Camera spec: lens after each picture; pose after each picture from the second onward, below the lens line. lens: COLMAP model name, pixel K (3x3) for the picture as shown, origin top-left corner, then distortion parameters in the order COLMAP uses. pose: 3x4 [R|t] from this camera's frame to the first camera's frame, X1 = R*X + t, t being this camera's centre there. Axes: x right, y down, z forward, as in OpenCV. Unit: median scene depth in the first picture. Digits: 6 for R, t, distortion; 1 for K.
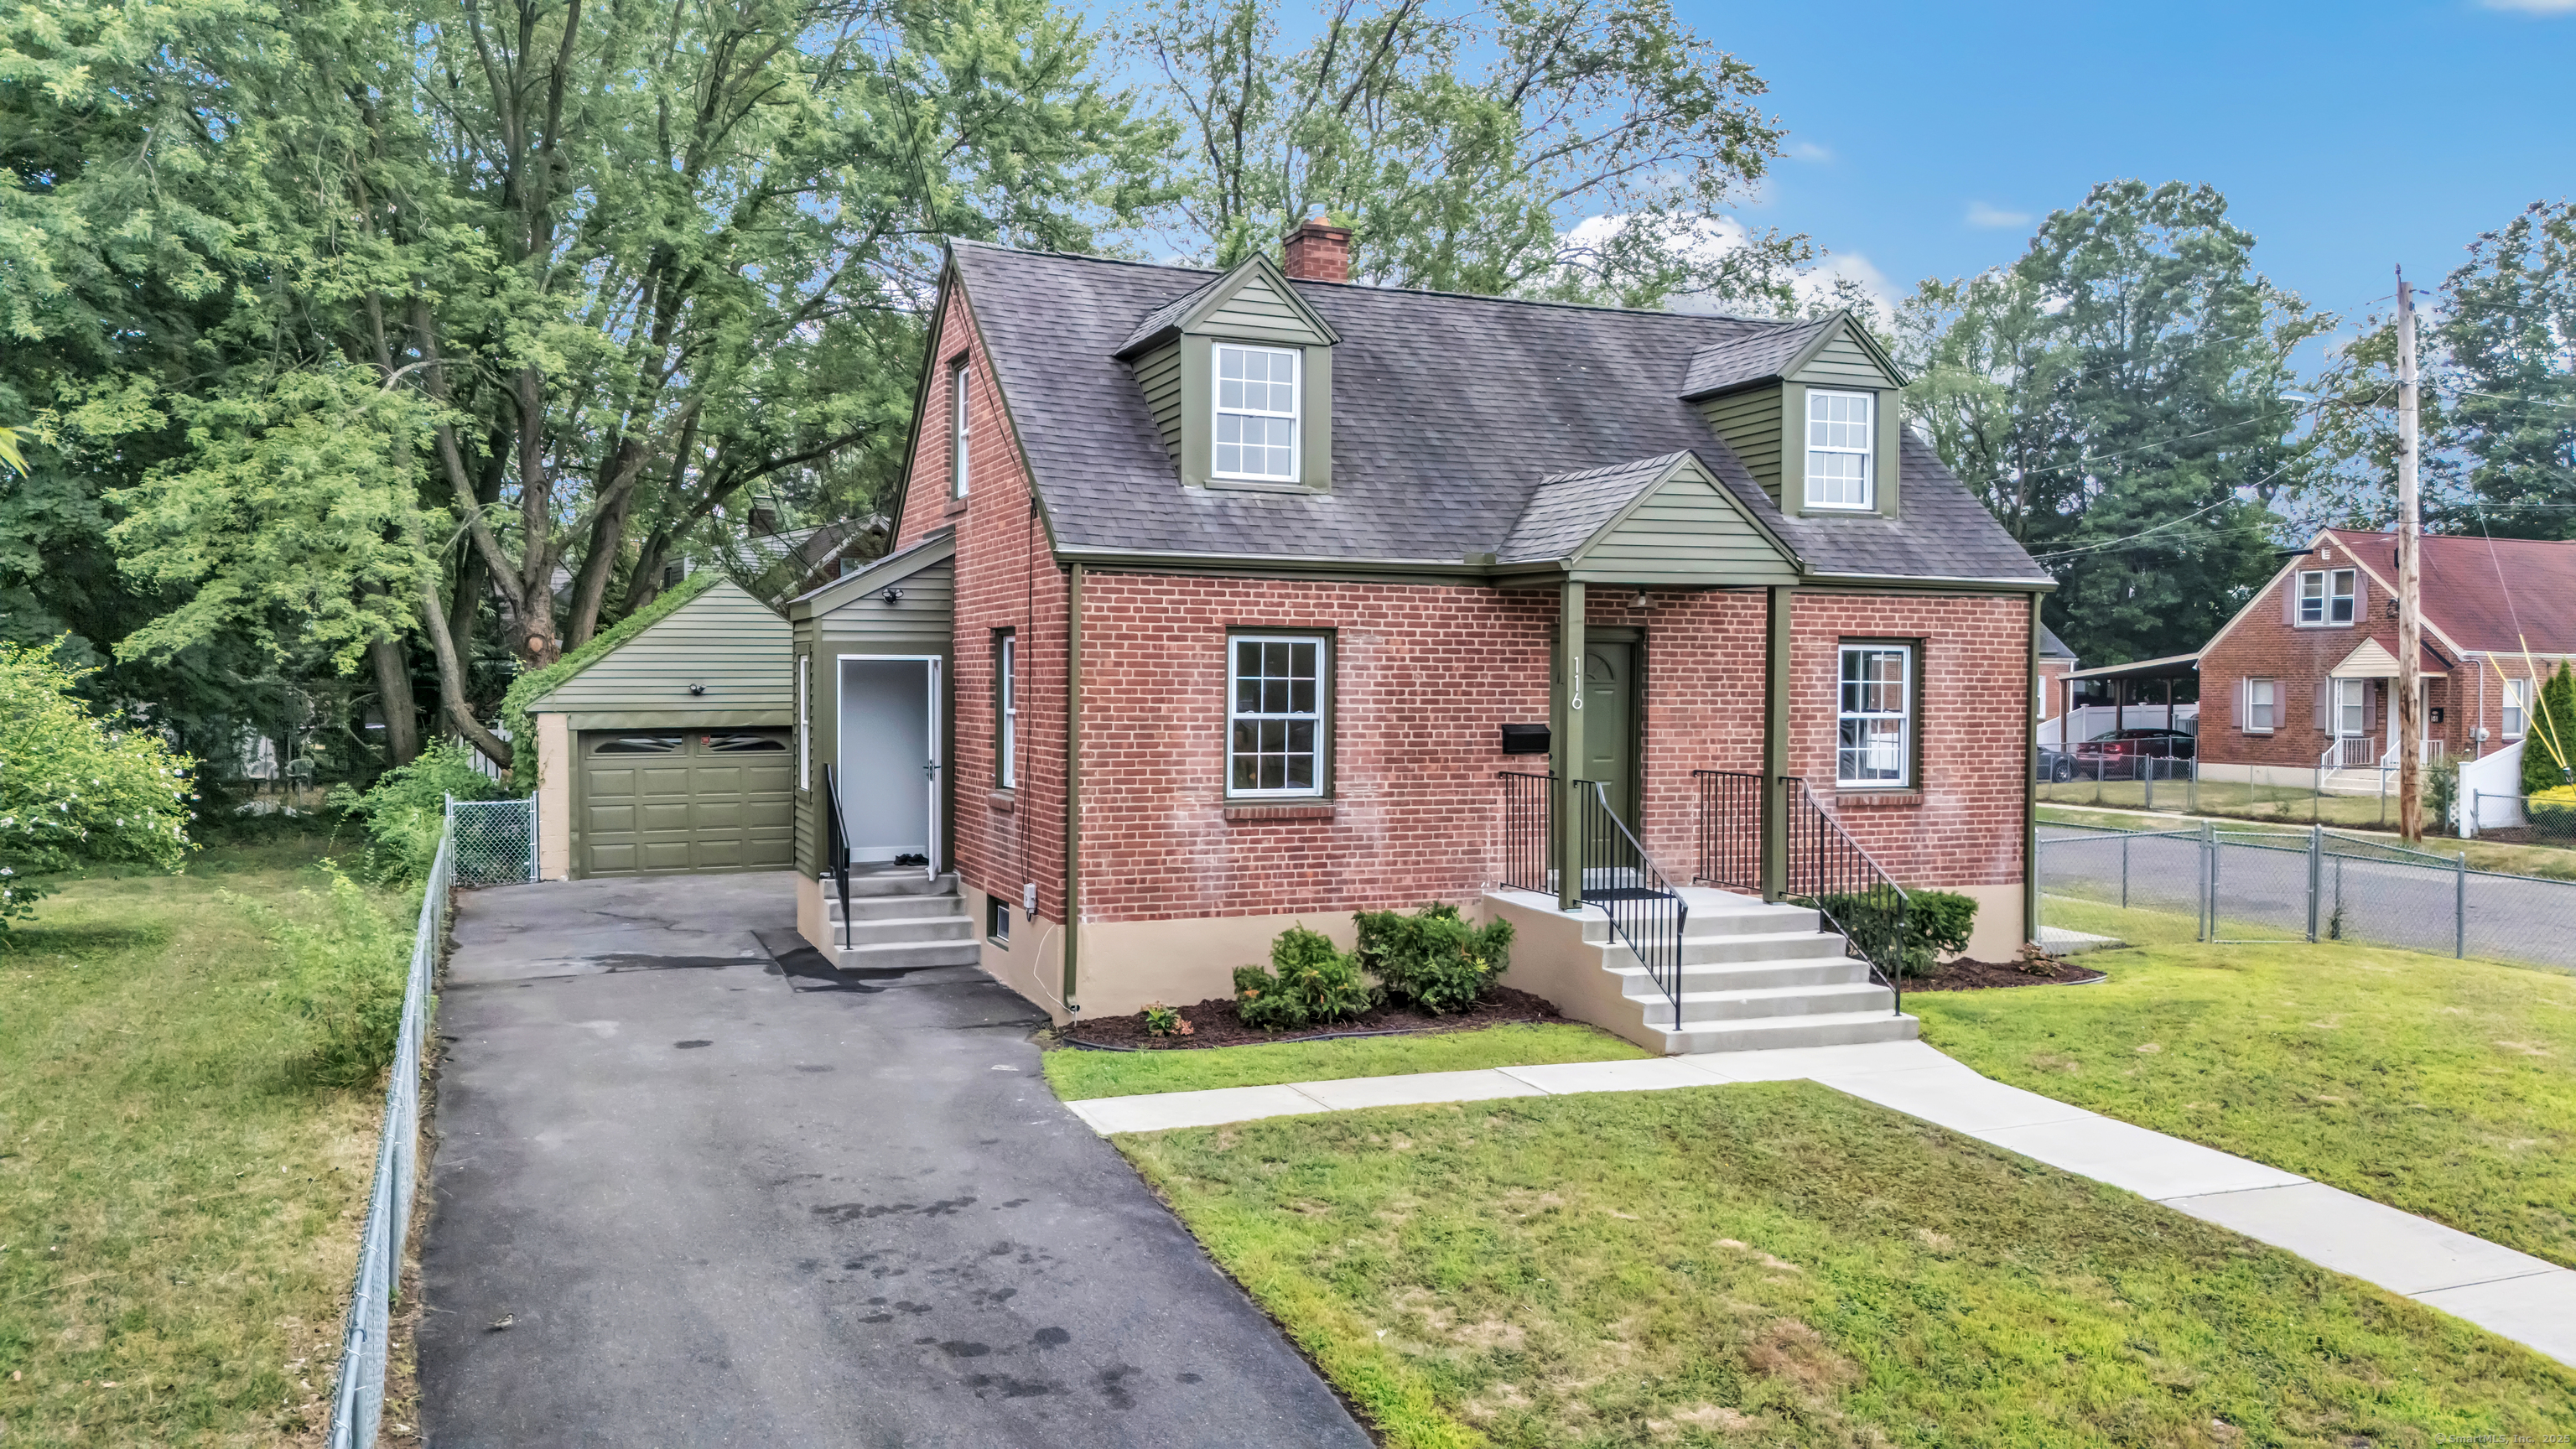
lens RADIAL K [[1914.7, 0, 1278.9], [0, 1914.7, 729.6], [0, 0, 1]] dist [0.037499, -0.001902]
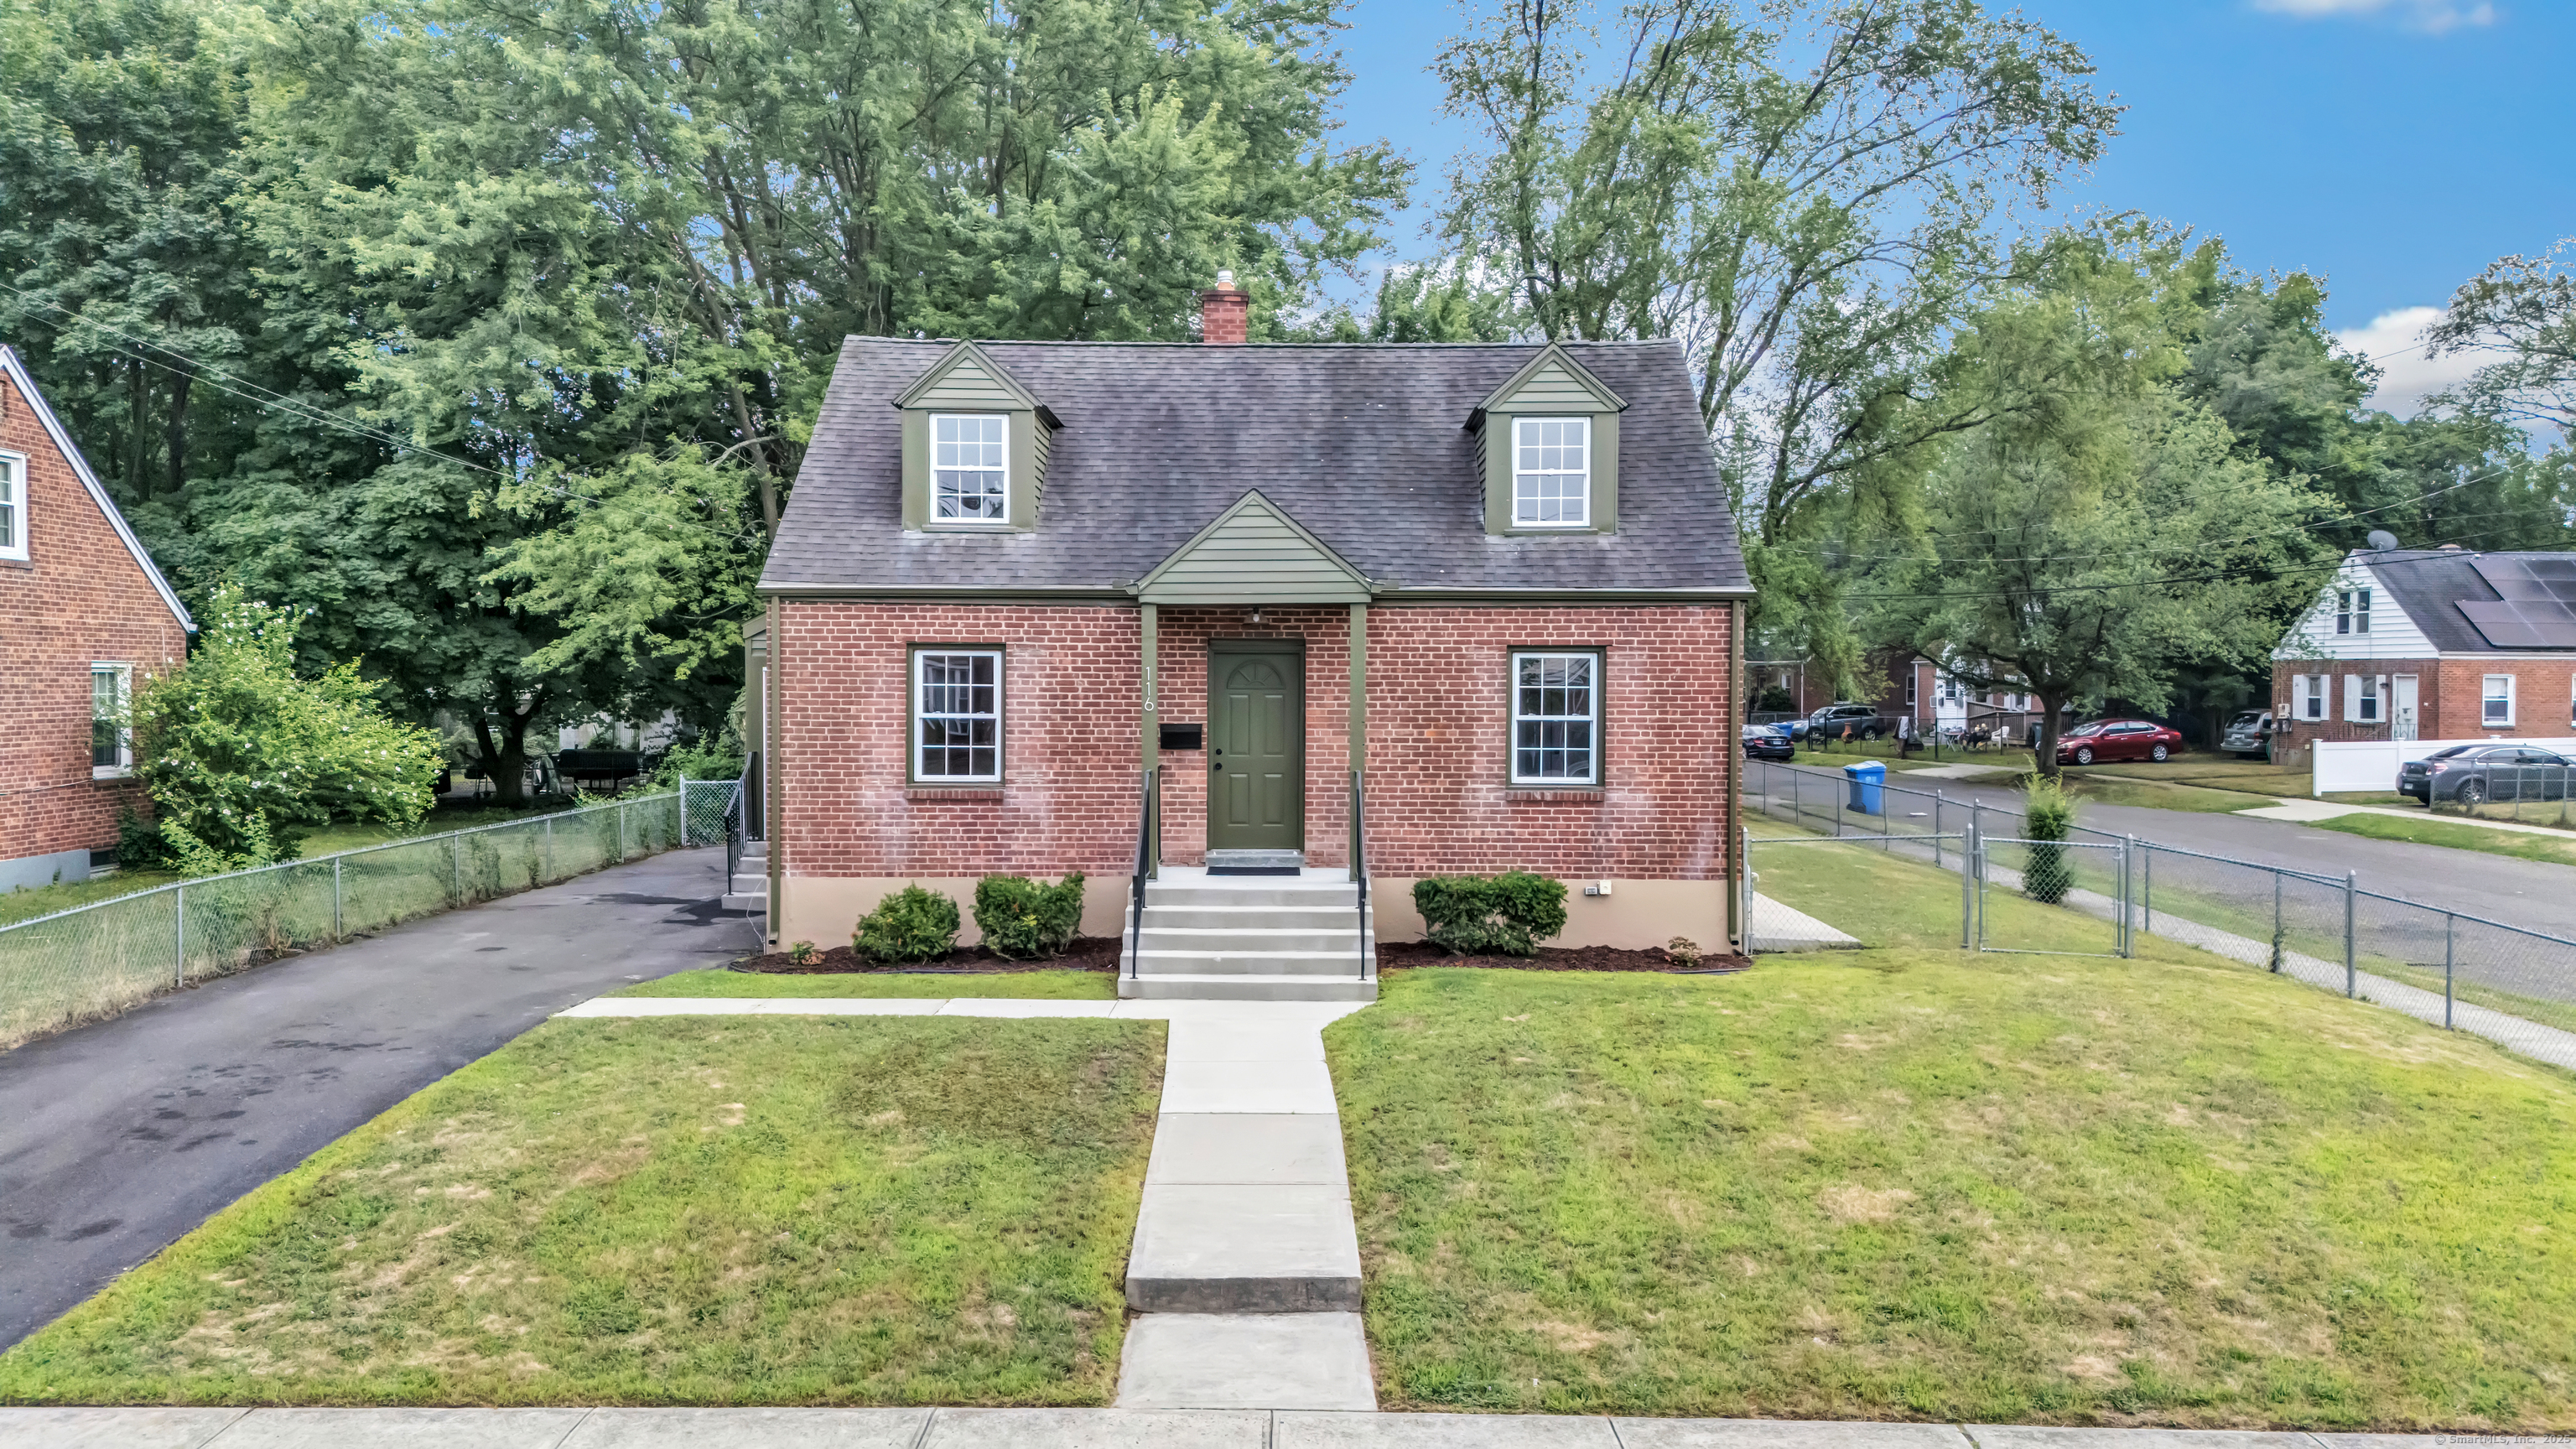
lens RADIAL K [[1914.7, 0, 1296.7], [0, 1914.7, 721.4], [0, 0, 1]] dist [0.037499, -0.001902]
pose [[0.927019, 0.005367, -0.374975, 0.649402], [-0.007361, 0.999965, -0.003887, -0.000311], [0.374941, 0.006364, 0.927027, -0.060112]]
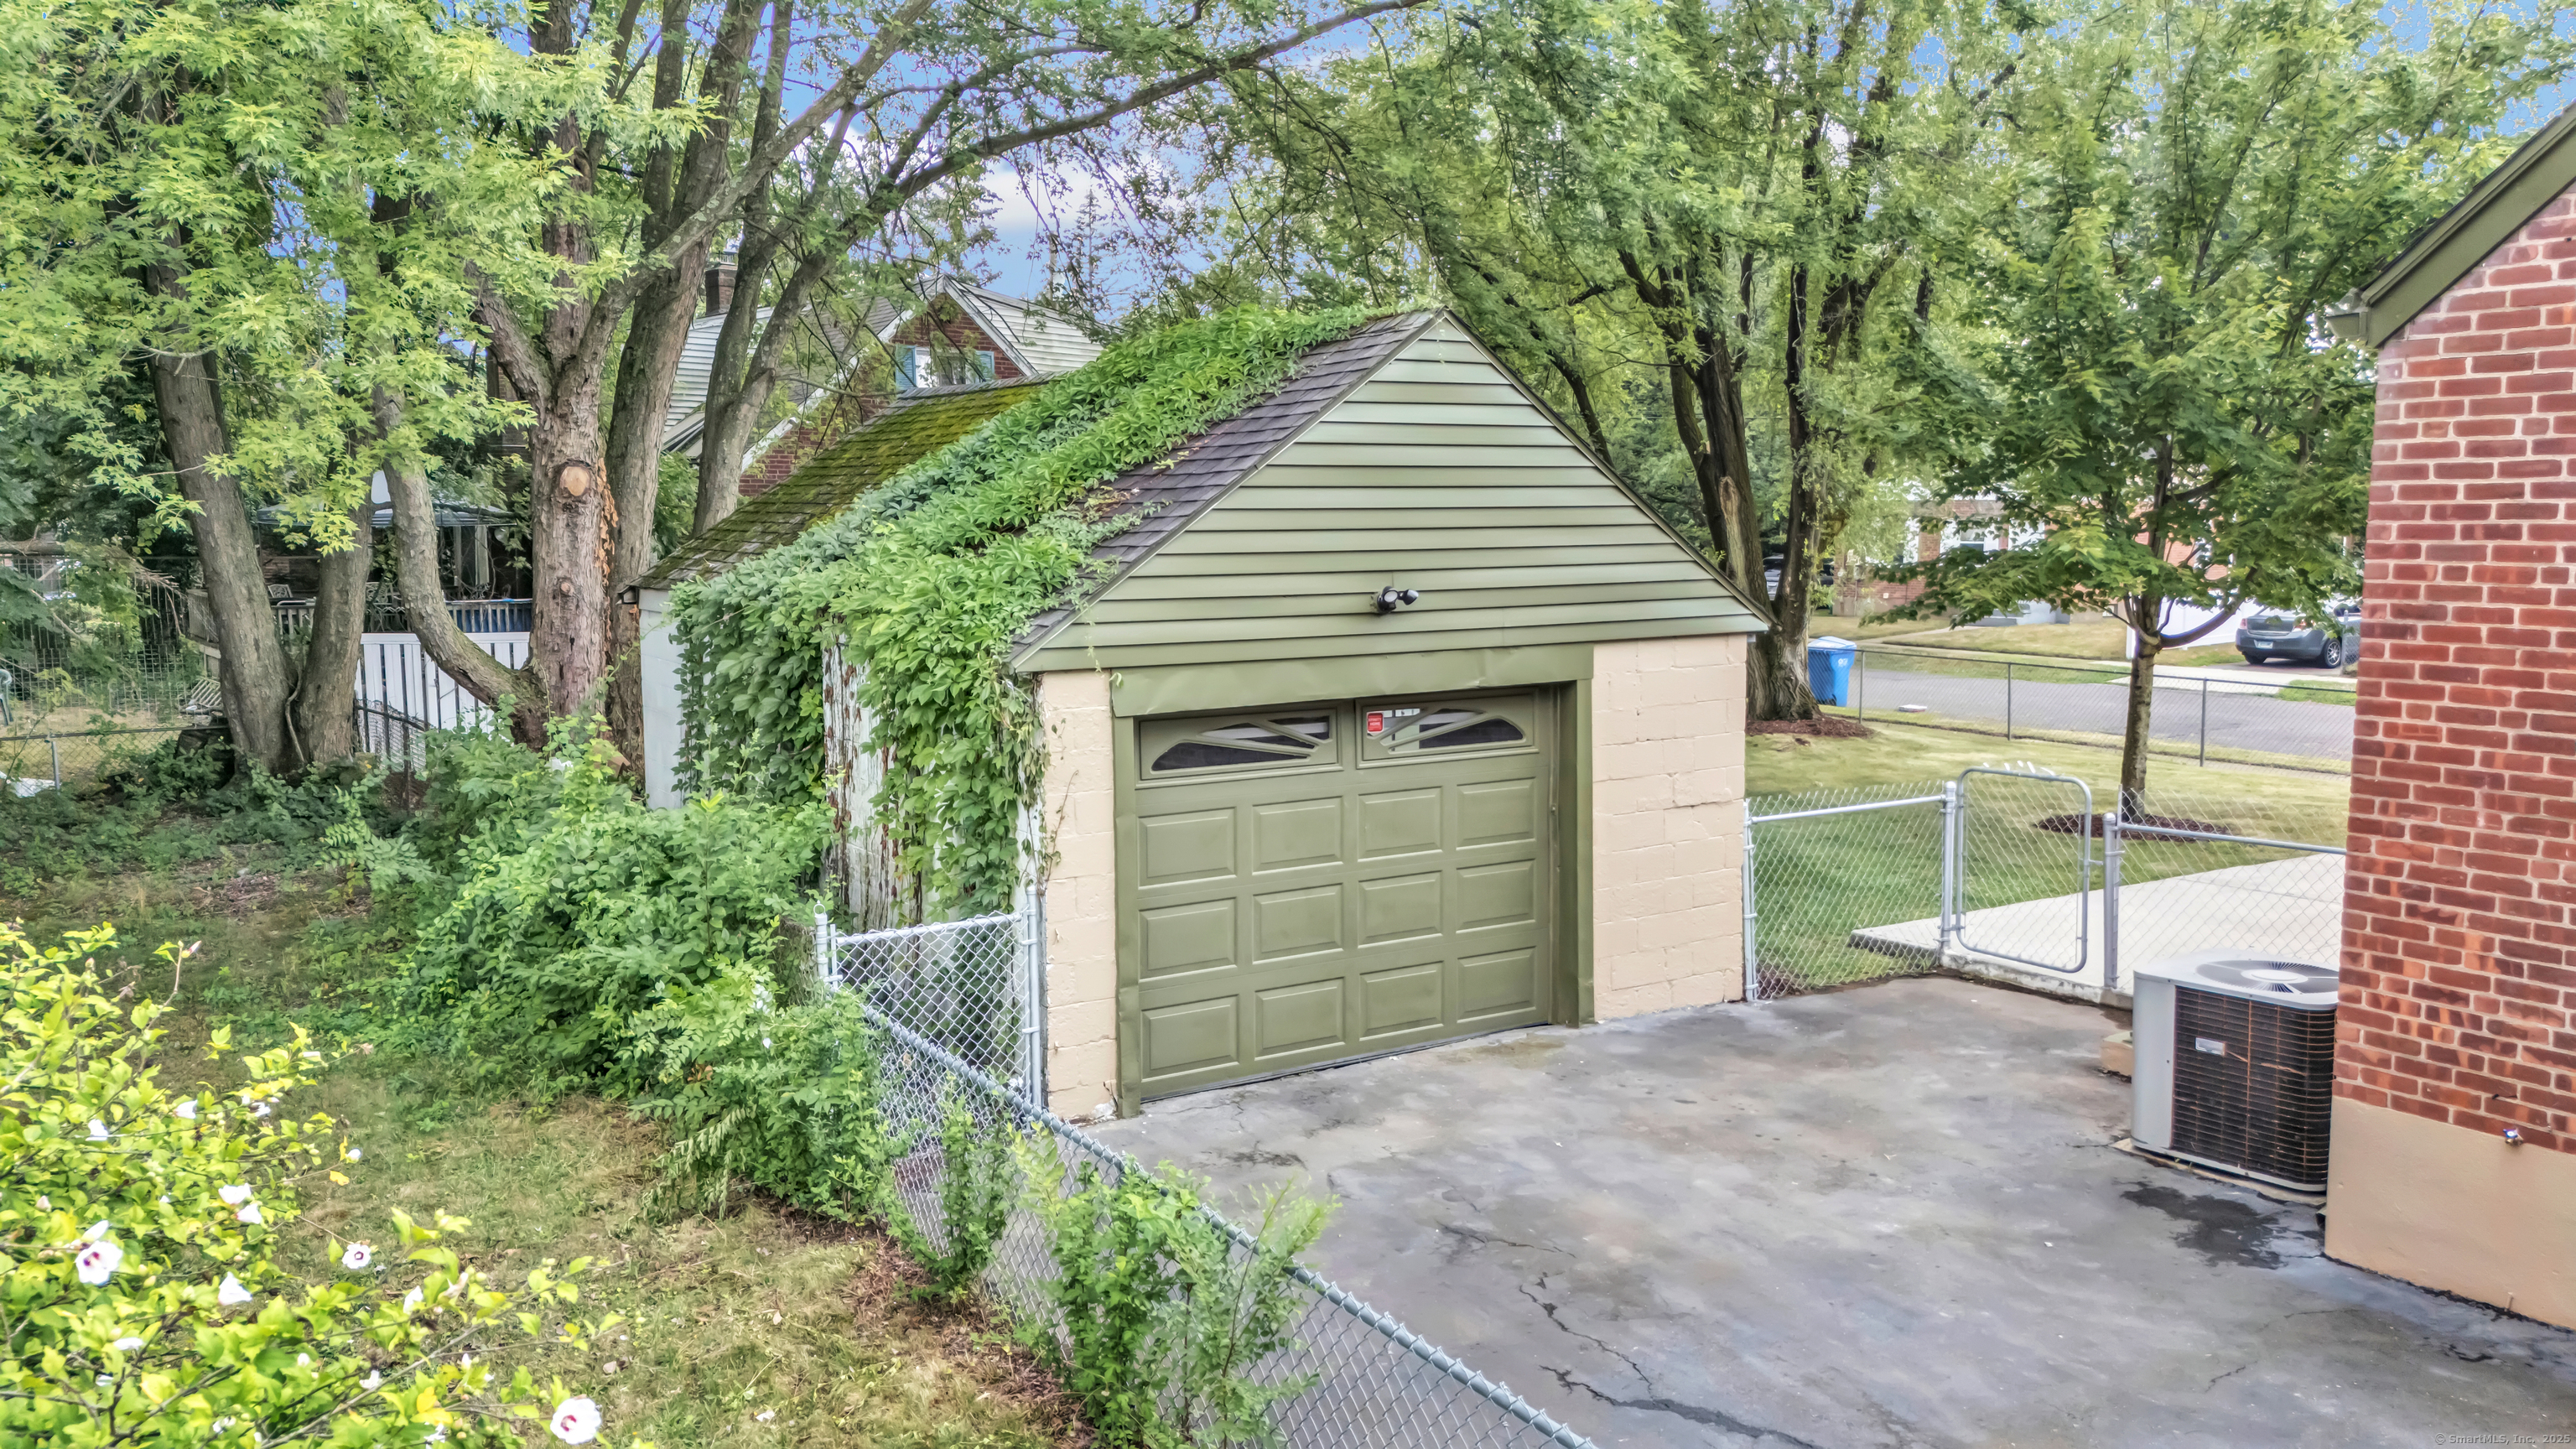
lens RADIAL K [[1914.7, 0, 1280.4], [0, 1914.7, 720.4], [0, 0, 1]] dist [0.037499, -0.001902]
pose [[0.984856, -0.018528, 0.172380, -0.658244], [0.004685, 0.996754, 0.080365, -0.046811], [-0.173310, -0.078340, 0.981747, 1.037260]]
